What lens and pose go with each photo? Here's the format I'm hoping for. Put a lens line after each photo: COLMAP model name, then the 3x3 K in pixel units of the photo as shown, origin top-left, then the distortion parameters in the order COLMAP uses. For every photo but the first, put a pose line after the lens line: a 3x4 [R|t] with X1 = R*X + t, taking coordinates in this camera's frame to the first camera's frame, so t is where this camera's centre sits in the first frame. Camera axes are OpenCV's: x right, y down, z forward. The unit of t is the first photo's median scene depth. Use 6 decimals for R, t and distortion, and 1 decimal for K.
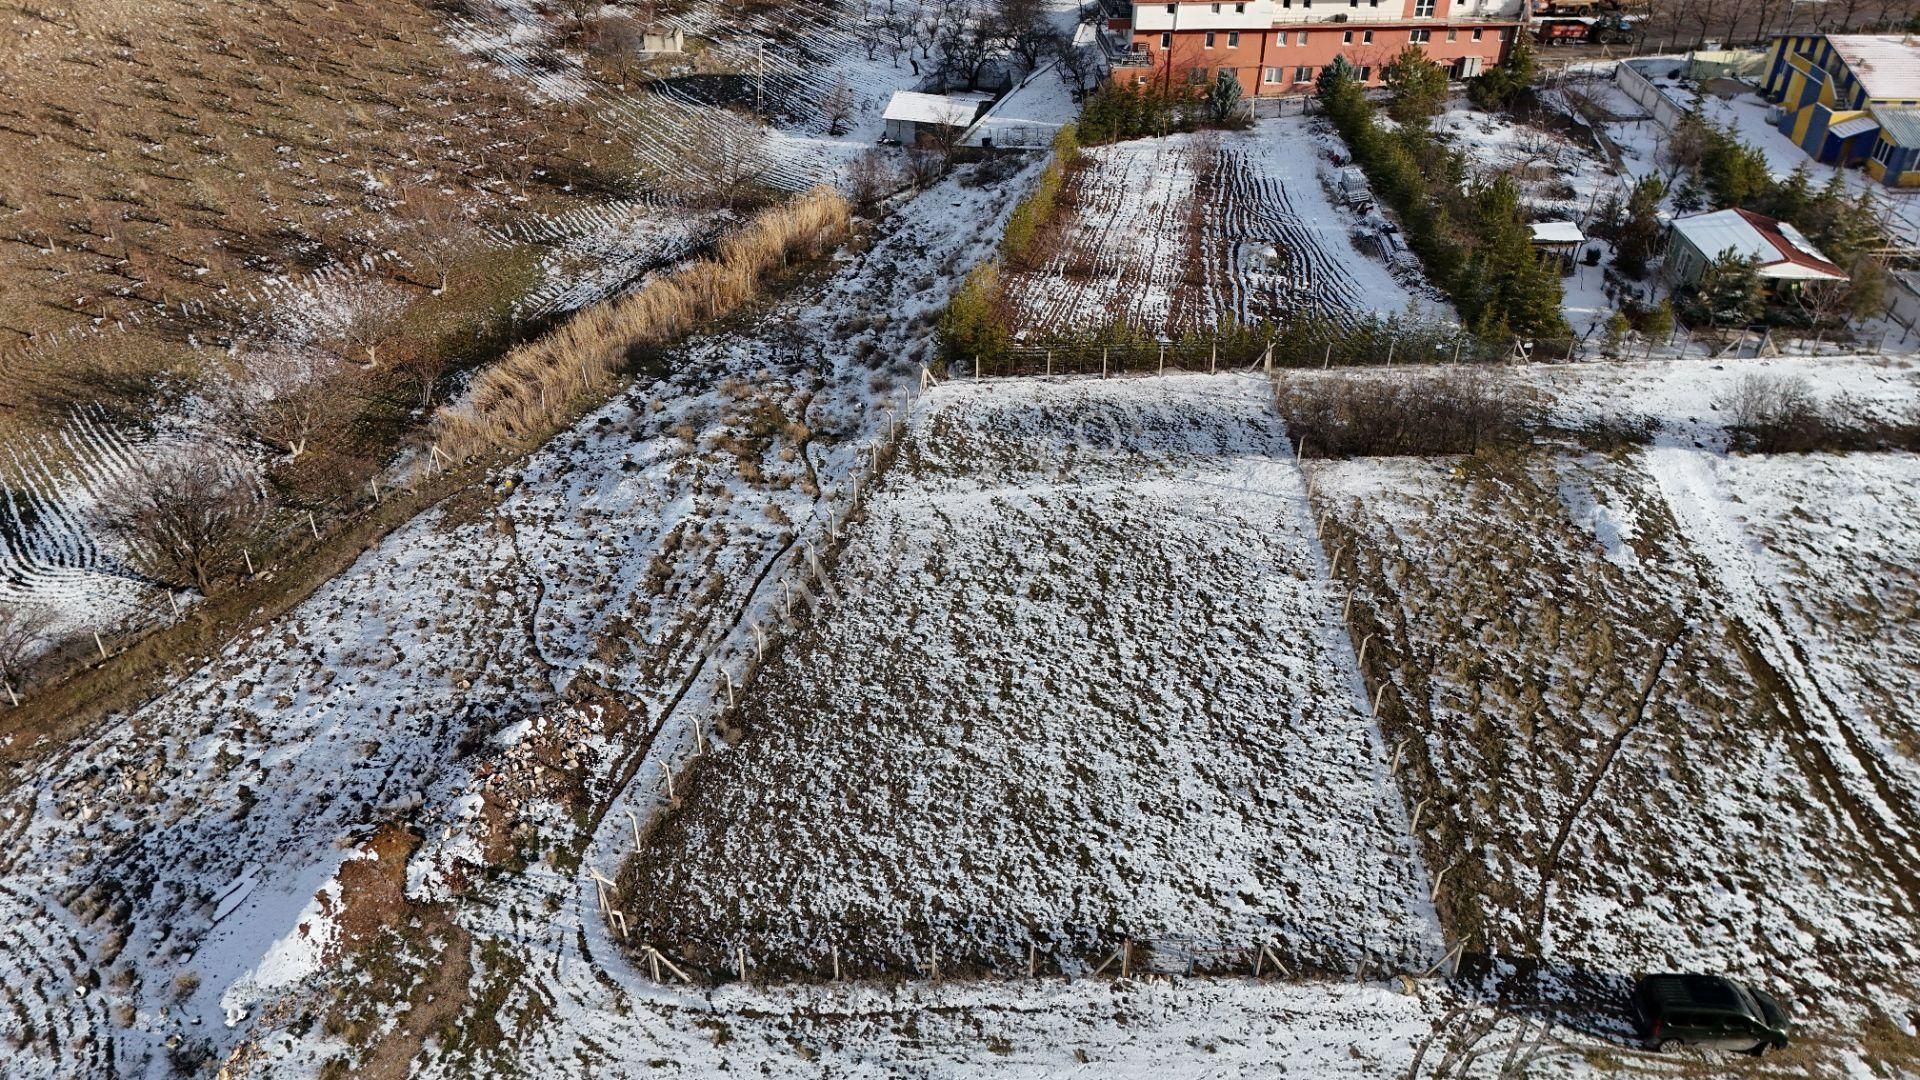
lens RADIAL K [[1395.1, 0, 955.3], [0, 1395.1, 552.7], [0, 0, 1]] dist [0.098819, -0.100669]
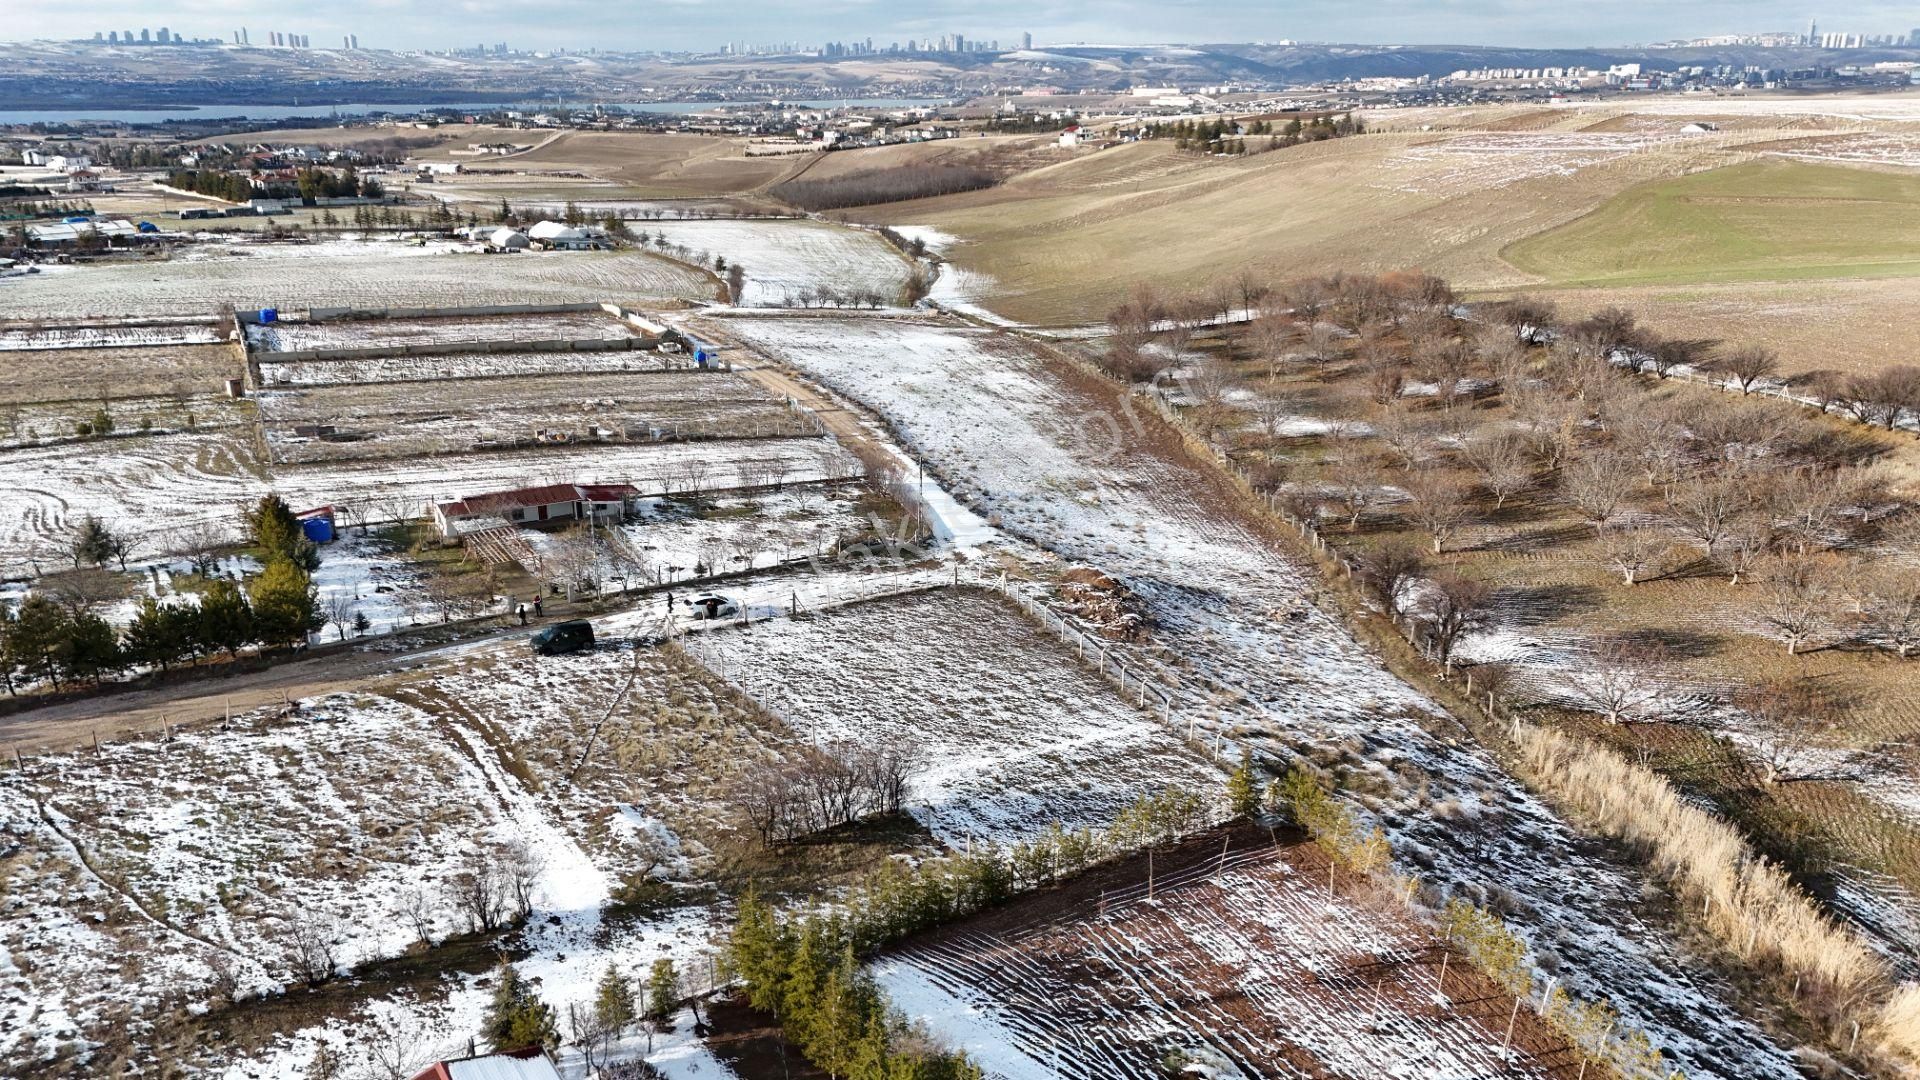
lens RADIAL K [[1395.1, 0, 961.1], [0, 1395.1, 541.0], [0, 0, 1]] dist [0.098819, -0.100669]
pose [[-0.792890, 0.181440, -0.581725, 0.976408], [-0.356759, 0.635711, 0.684540, -1.169086], [0.494012, 0.750301, -0.439319, 1.634931]]
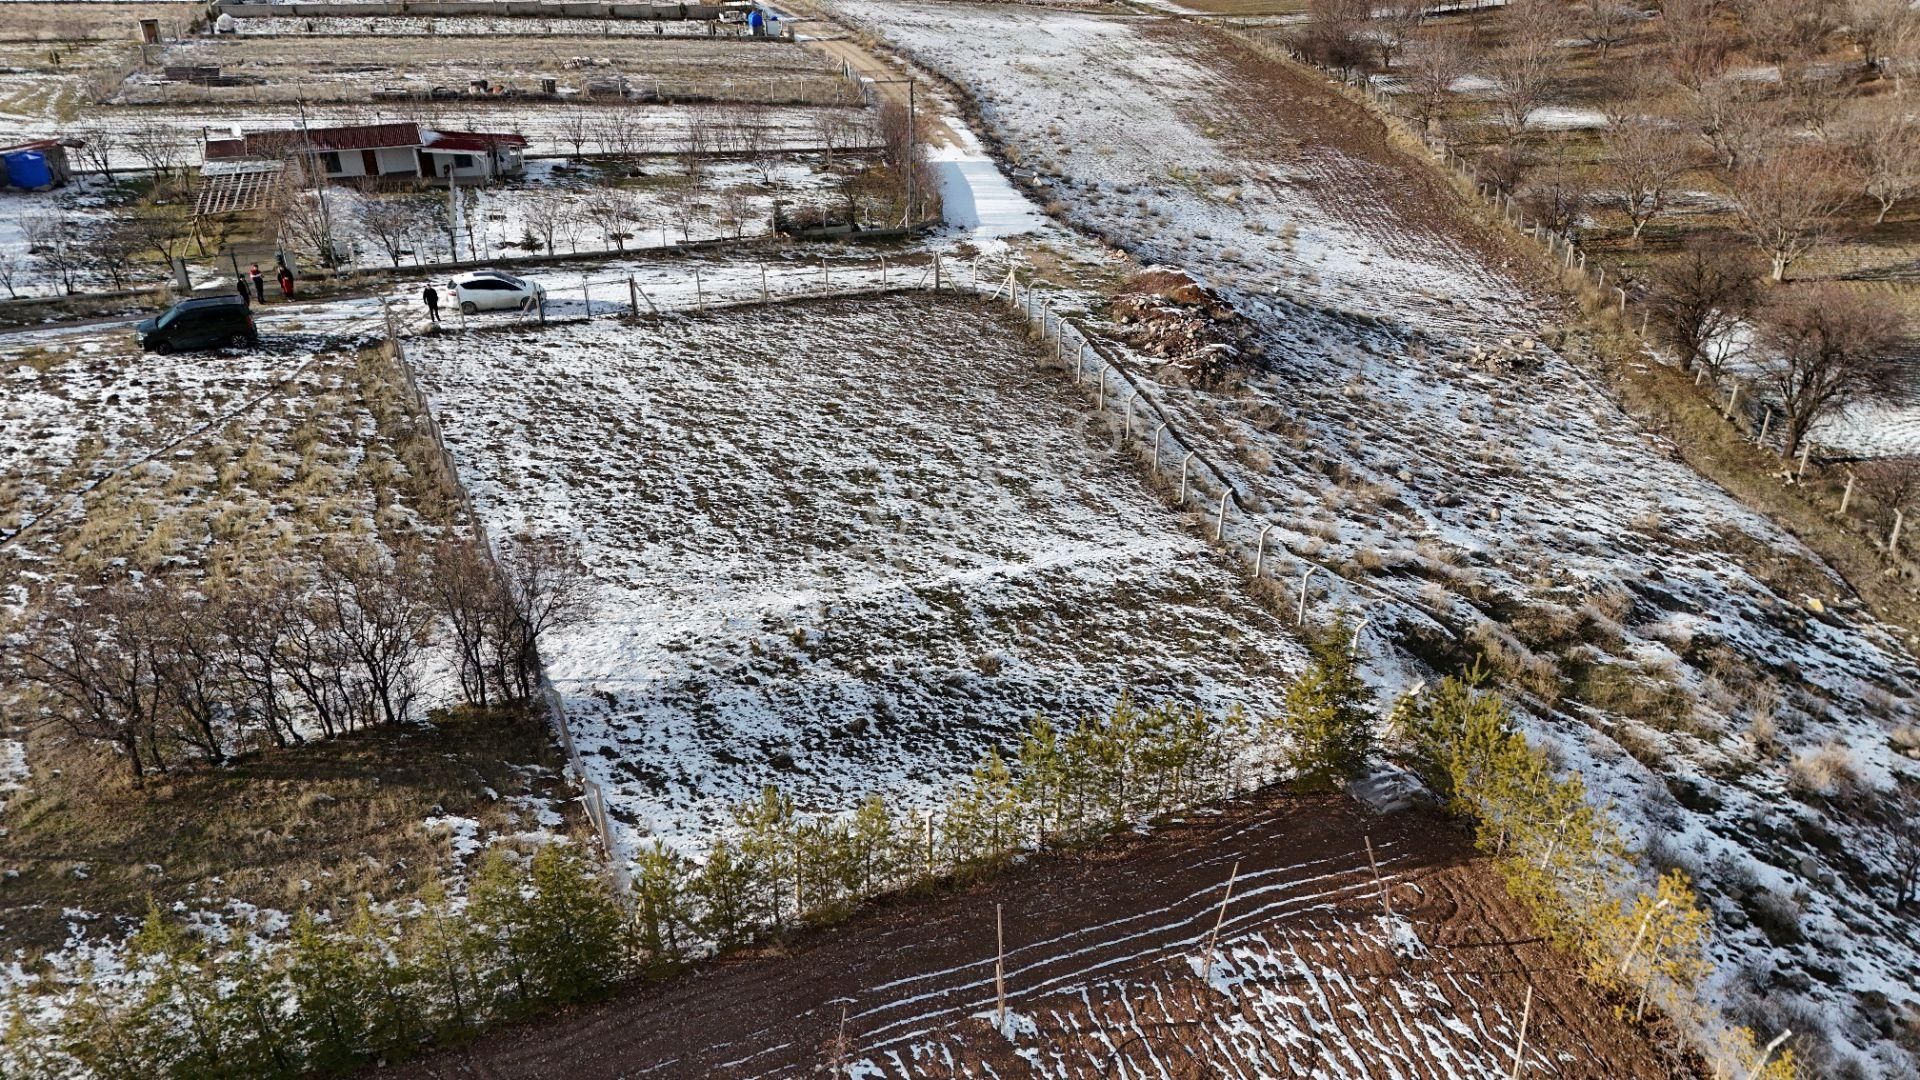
lens RADIAL K [[1395.1, 0, 958.6], [0, 1395.1, 547.0], [0, 0, 1]] dist [0.098819, -0.100669]
pose [[-0.878956, 0.219397, -0.423440, 0.379361], [-0.271946, 0.498810, 0.822942, -0.651878], [0.391767, 0.838483, -0.378768, 1.457232]]
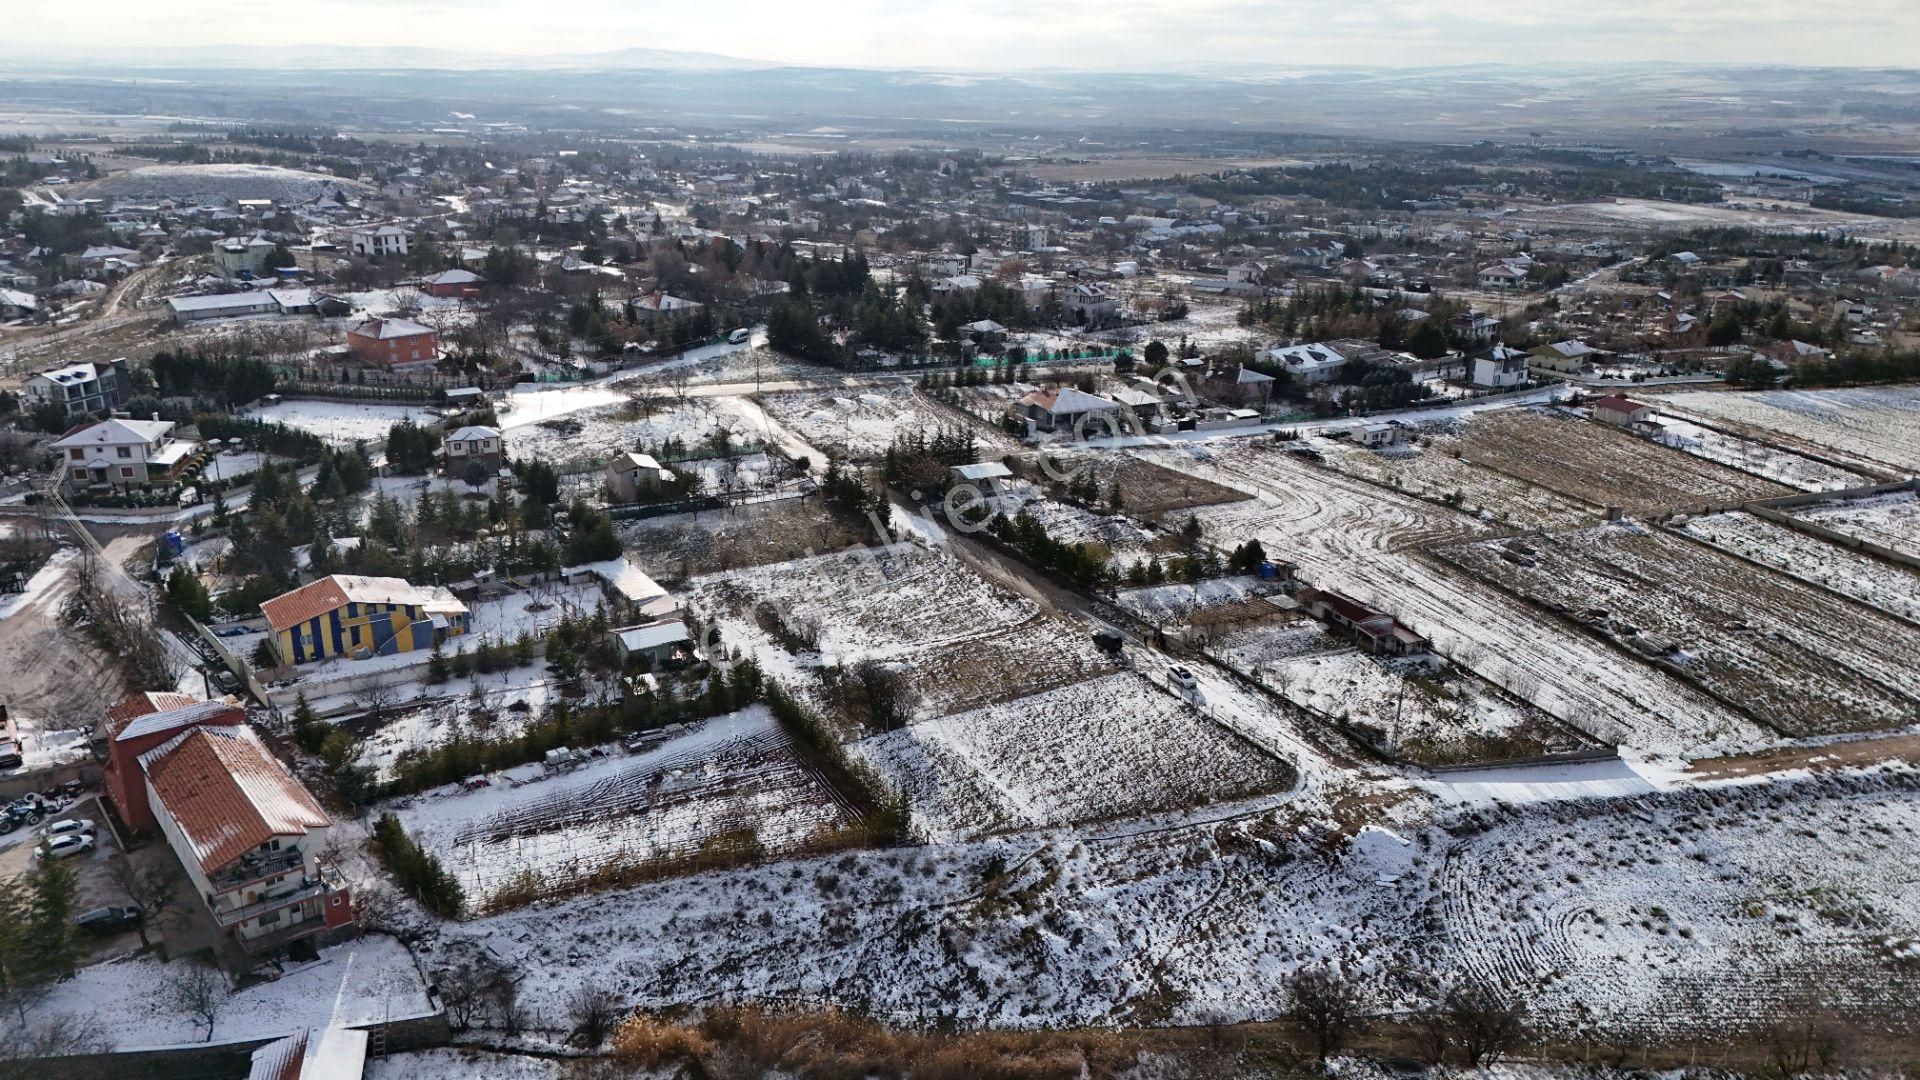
lens RADIAL K [[1395.1, 0, 958.3], [0, 1395.1, 548.1], [0, 0, 1]] dist [0.098819, -0.100669]
pose [[-0.579142, -0.282266, 0.764801, -1.631396], [0.445739, 0.675855, 0.586972, -1.768883], [-0.682577, 0.680842, -0.265599, 1.609122]]
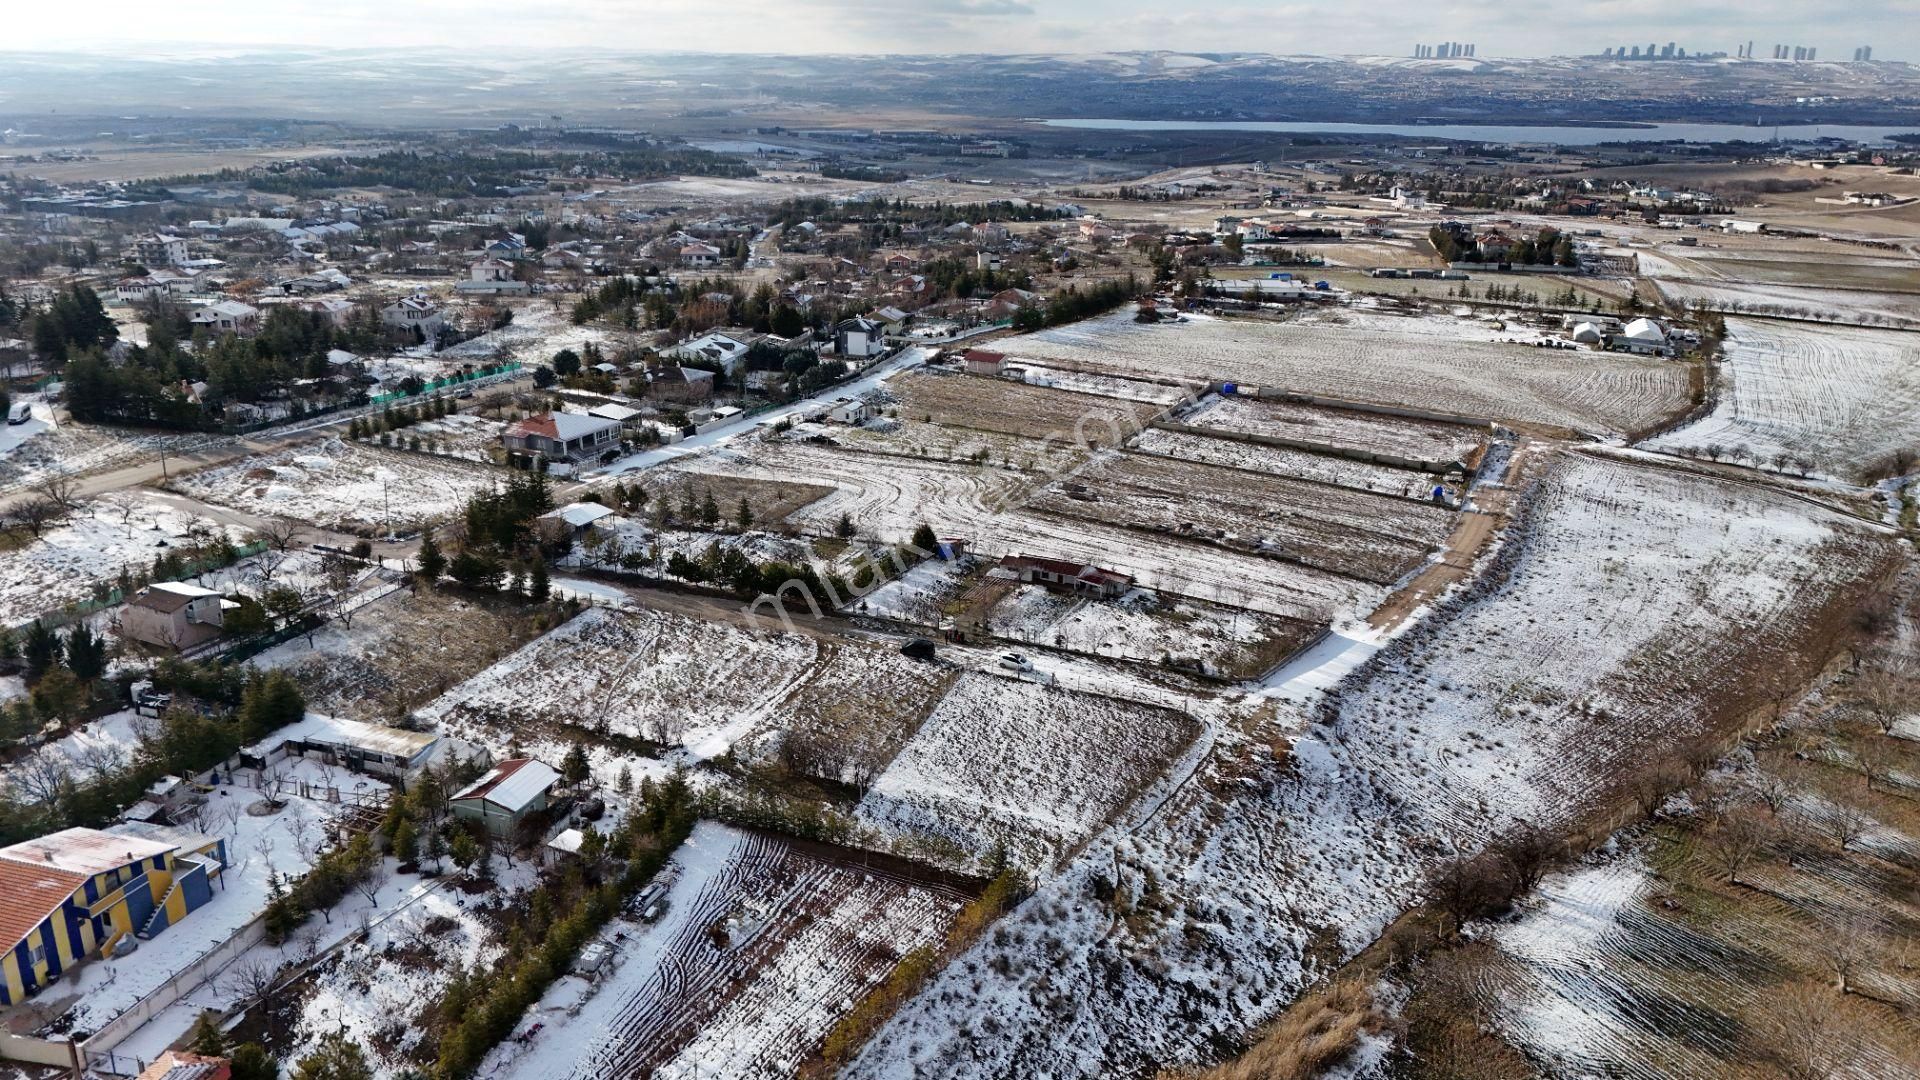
lens RADIAL K [[1395.1, 0, 963.1], [0, 1395.1, 538.2], [0, 0, 1]] dist [0.098819, -0.100669]
pose [[-0.962995, -0.106956, 0.247389, -0.390497], [0.134189, 0.605766, 0.784246, -2.155571], [-0.233739, 0.788421, -0.568997, 2.182305]]
